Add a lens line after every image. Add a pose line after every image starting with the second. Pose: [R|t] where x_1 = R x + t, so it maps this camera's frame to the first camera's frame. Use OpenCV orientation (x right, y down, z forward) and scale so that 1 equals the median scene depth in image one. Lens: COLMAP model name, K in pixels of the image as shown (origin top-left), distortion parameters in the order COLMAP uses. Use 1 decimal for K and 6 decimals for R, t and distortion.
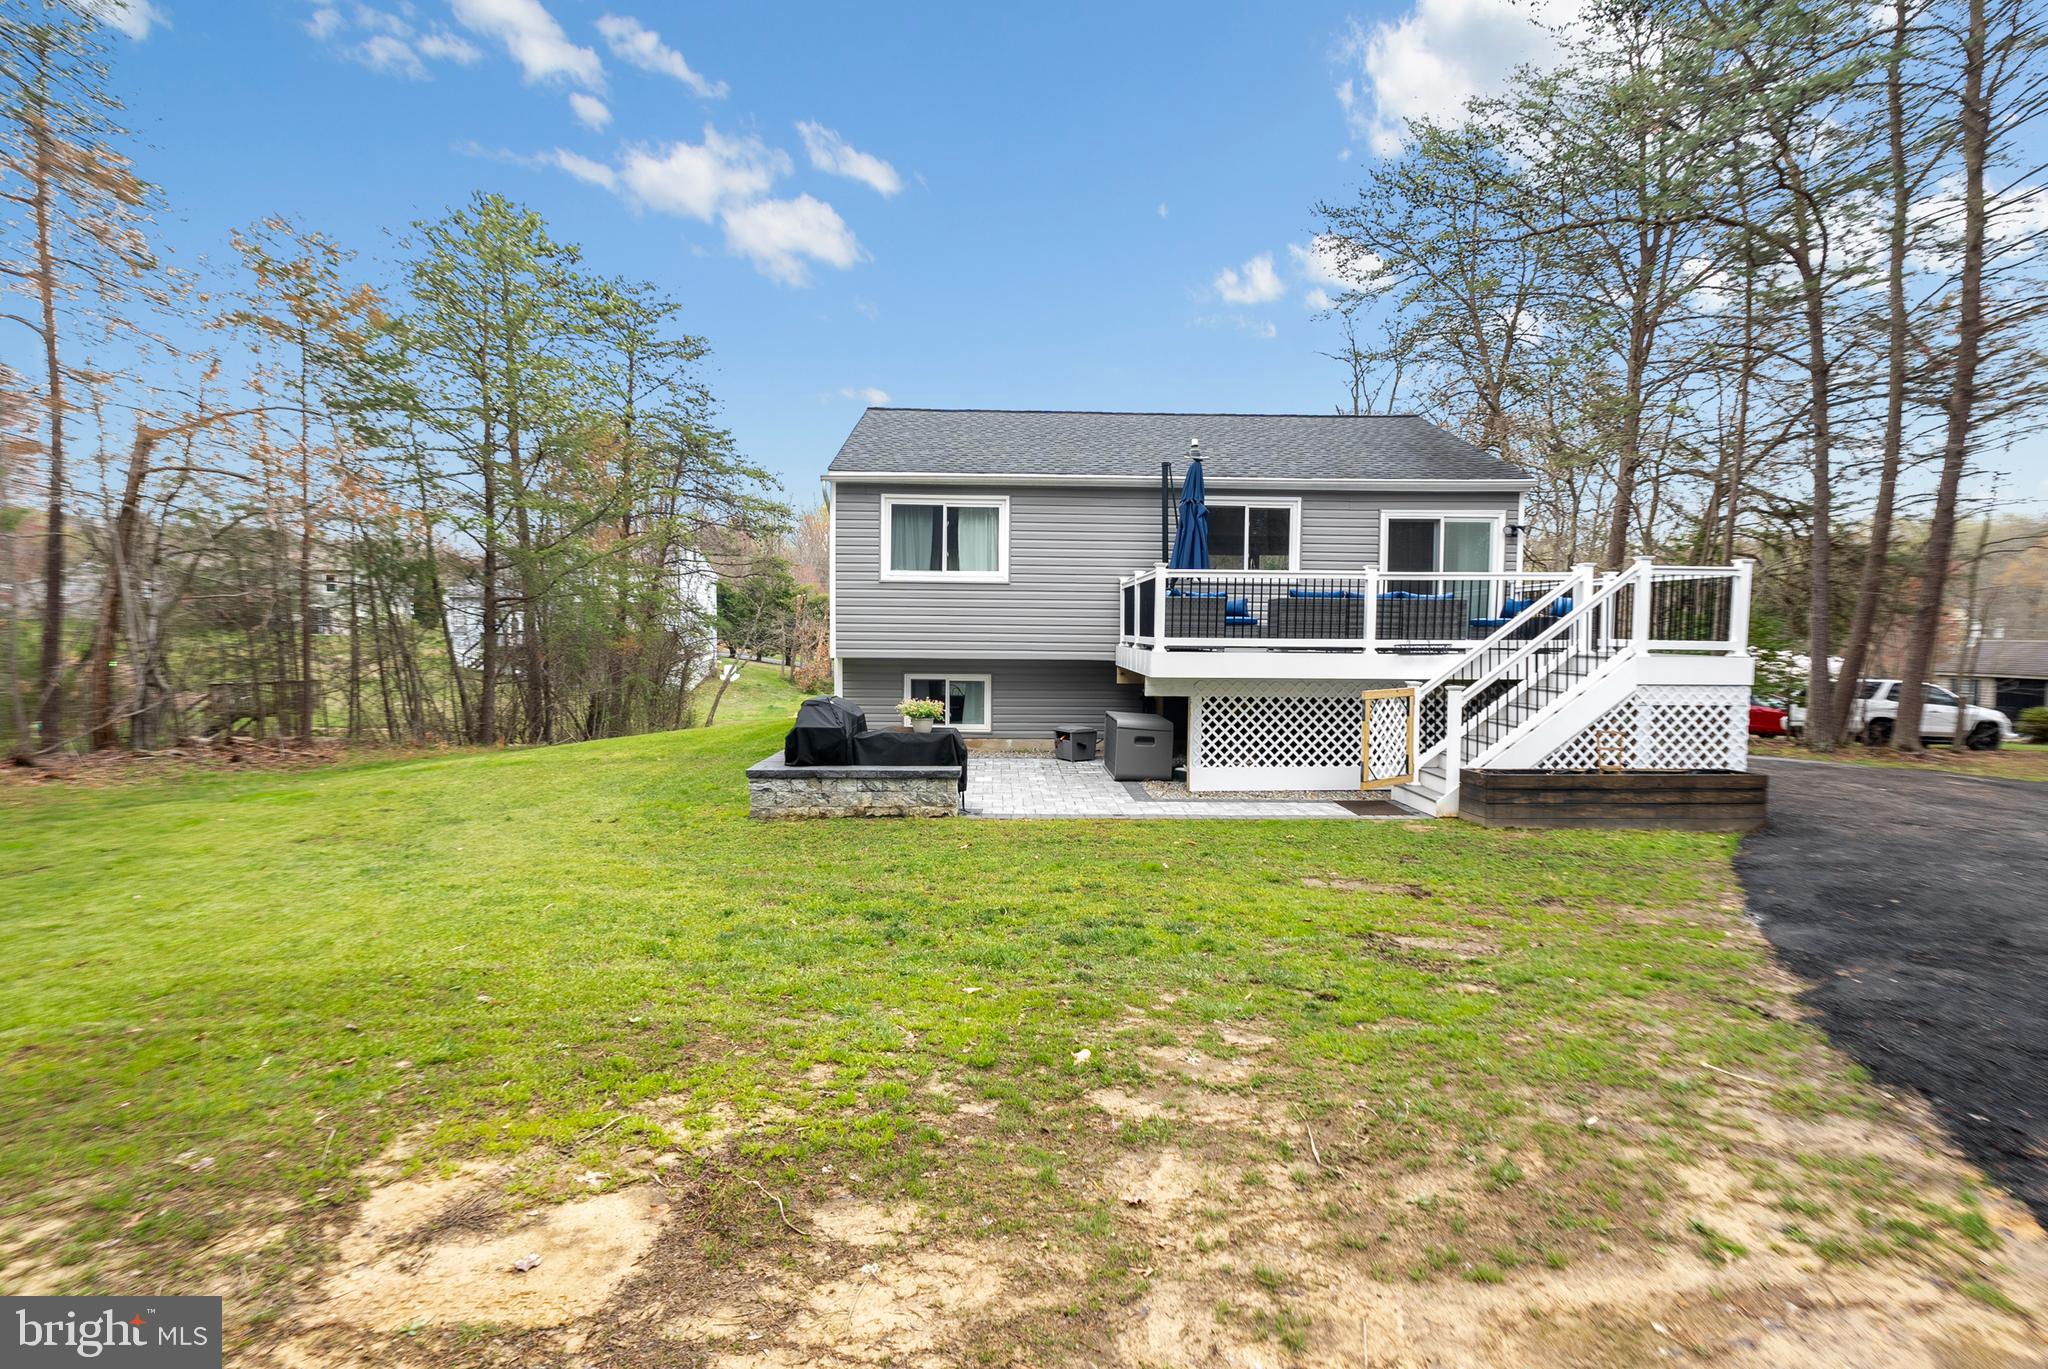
lens RADIAL K [[1006.8, 0, 1014.4], [0, 1006.8, 648.8], [0, 0, 1]] dist [0.000687, -0.000004]
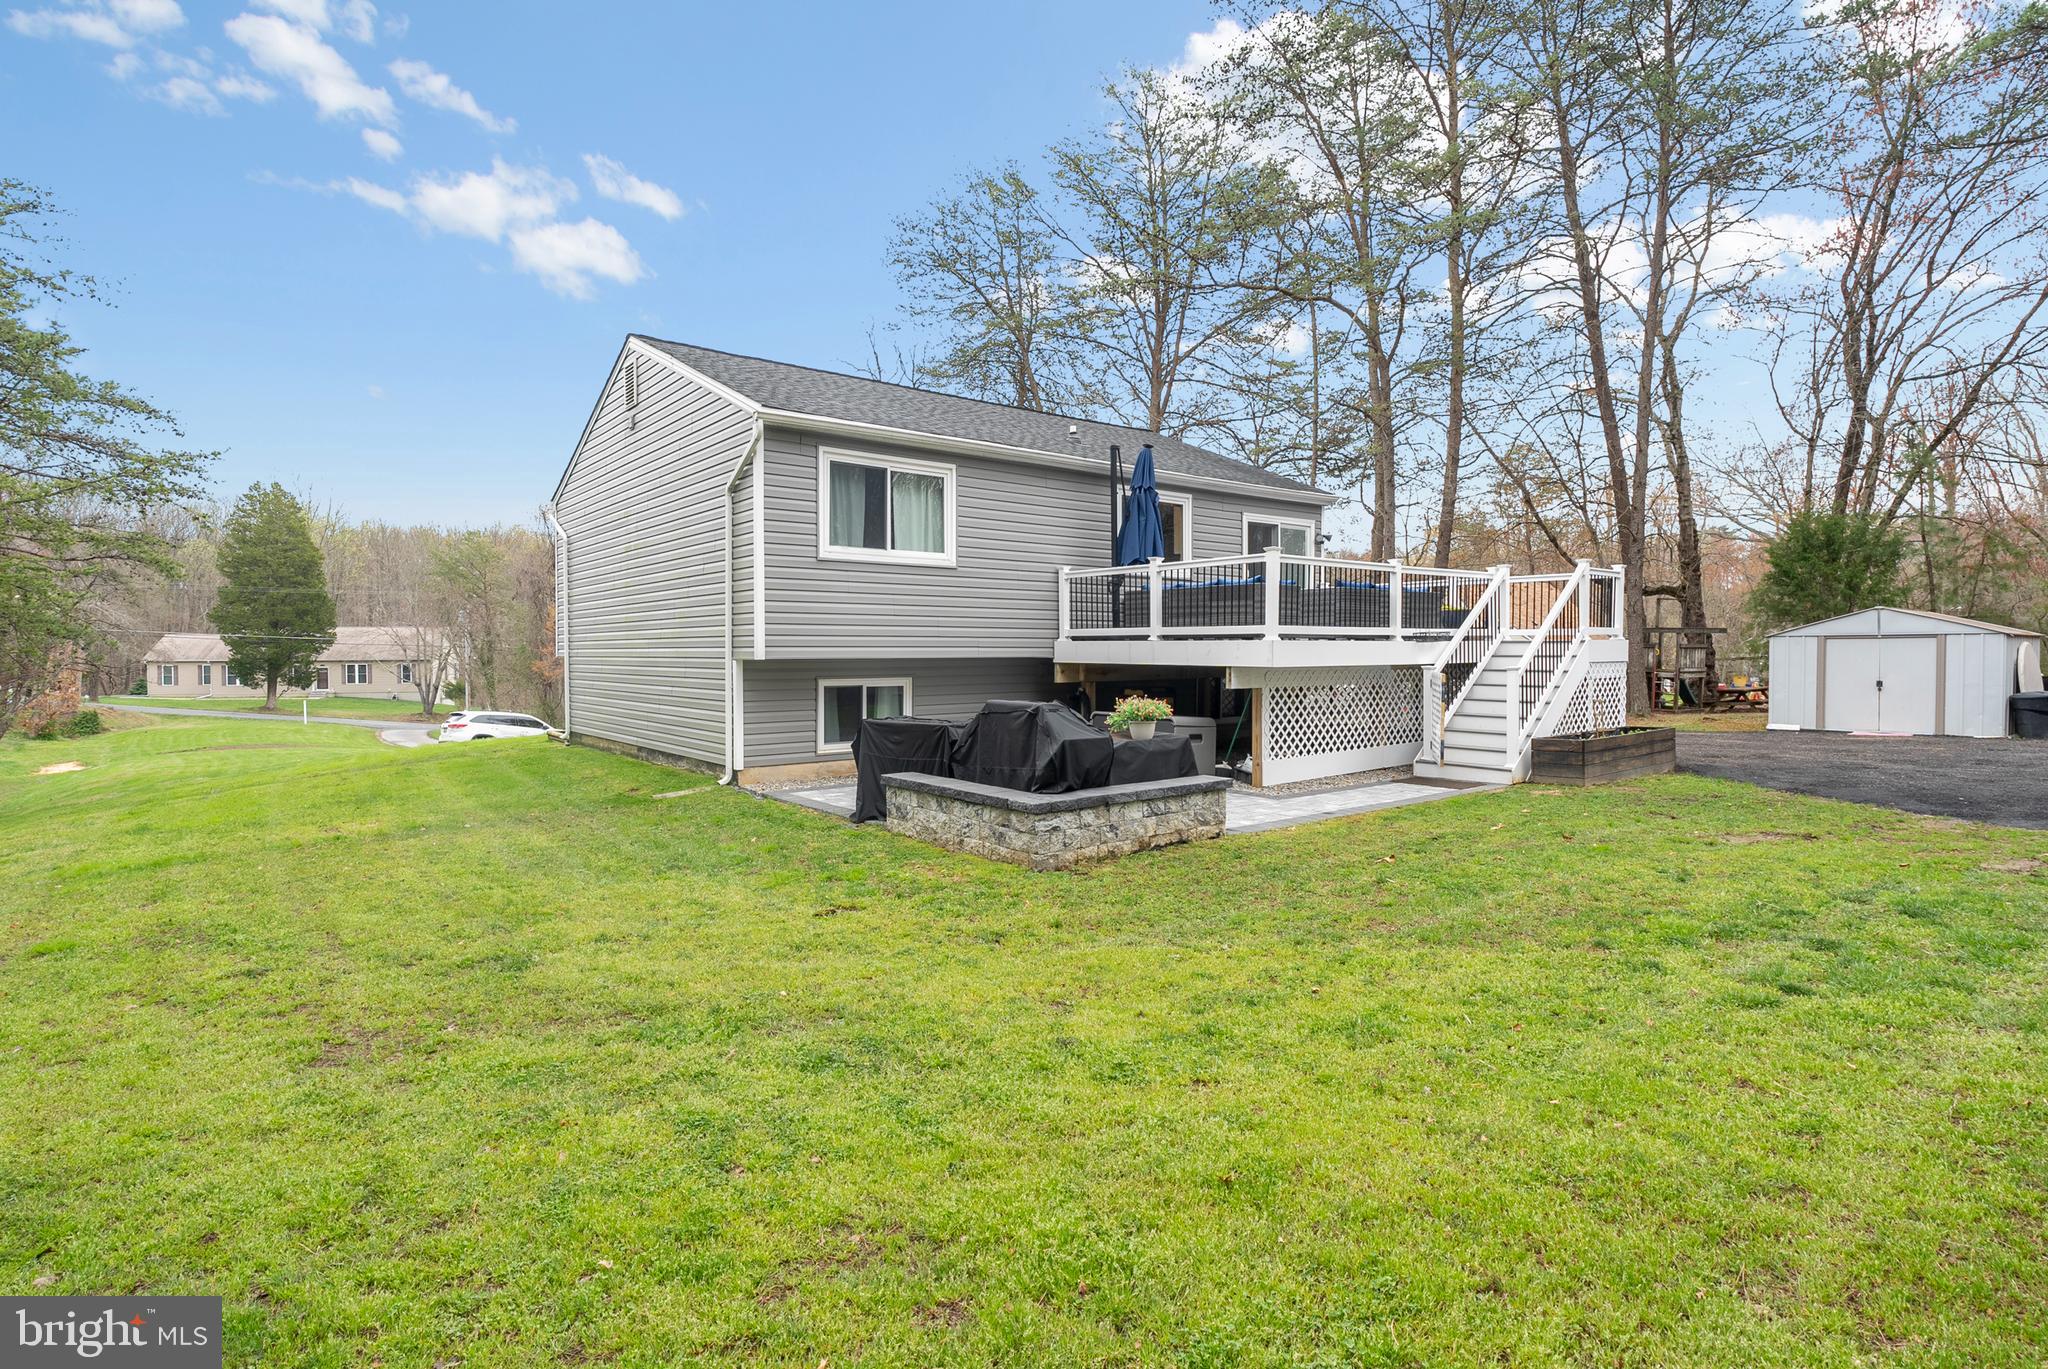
lens RADIAL K [[1006.8, 0, 1014.4], [0, 1006.8, 648.8], [0, 0, 1]] dist [0.000687, -0.000004]
pose [[0.806245, -0.010208, 0.591494, -0.476107], [0.019028, 0.999781, -0.008682, 0.011346], [-0.591276, 0.018255, 0.806263, 0.295252]]
